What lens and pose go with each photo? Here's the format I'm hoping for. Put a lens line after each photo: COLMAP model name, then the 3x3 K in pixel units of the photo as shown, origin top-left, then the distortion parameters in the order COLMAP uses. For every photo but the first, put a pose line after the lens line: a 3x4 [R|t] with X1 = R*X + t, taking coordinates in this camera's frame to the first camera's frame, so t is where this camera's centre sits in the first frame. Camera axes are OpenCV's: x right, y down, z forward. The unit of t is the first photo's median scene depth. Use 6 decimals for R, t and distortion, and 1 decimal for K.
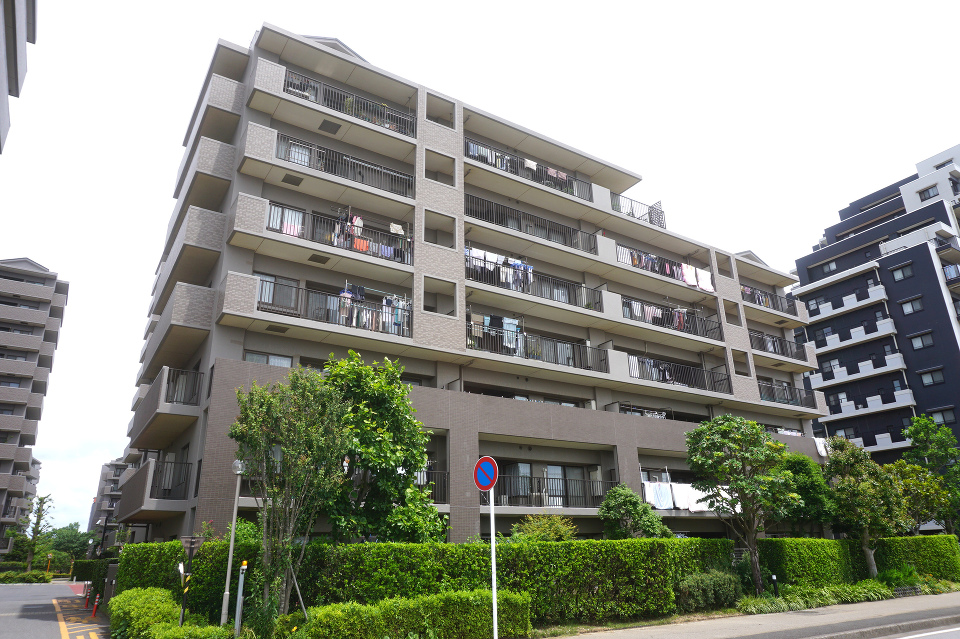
lens RADIAL K [[643.4, 0, 475.6], [0, 643.4, 320.8], [0, 0, 1]] dist [-0.043588, 0.030547]
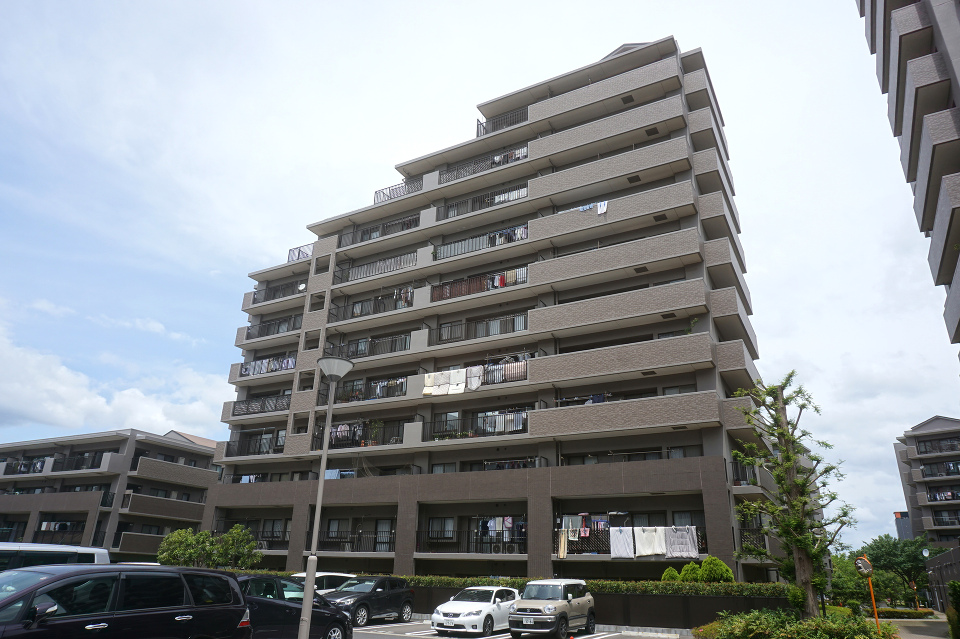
lens RADIAL K [[643.4, 0, 479.9], [0, 643.4, 323.2], [0, 0, 1]] dist [-0.043588, 0.030547]
pose [[0.469474, -0.306250, -0.828133, -0.437149], [0.282331, 0.940747, -0.187841, 0.247266], [0.836590, -0.145621, 0.528120, 0.652250]]
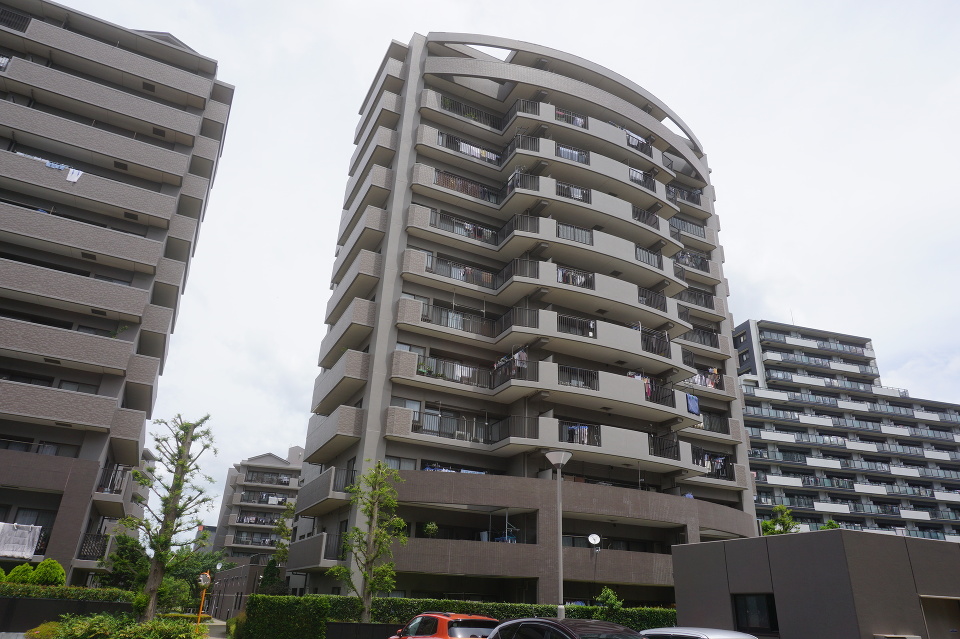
lens RADIAL K [[643.4, 0, 479.5], [0, 643.4, 317.8], [0, 0, 1]] dist [-0.043588, 0.030547]
pose [[0.991453, 0.006909, -0.130282, -0.424580], [-0.016704, 0.997100, -0.074244, 0.222742], [0.129392, 0.075786, 0.988693, 0.587953]]
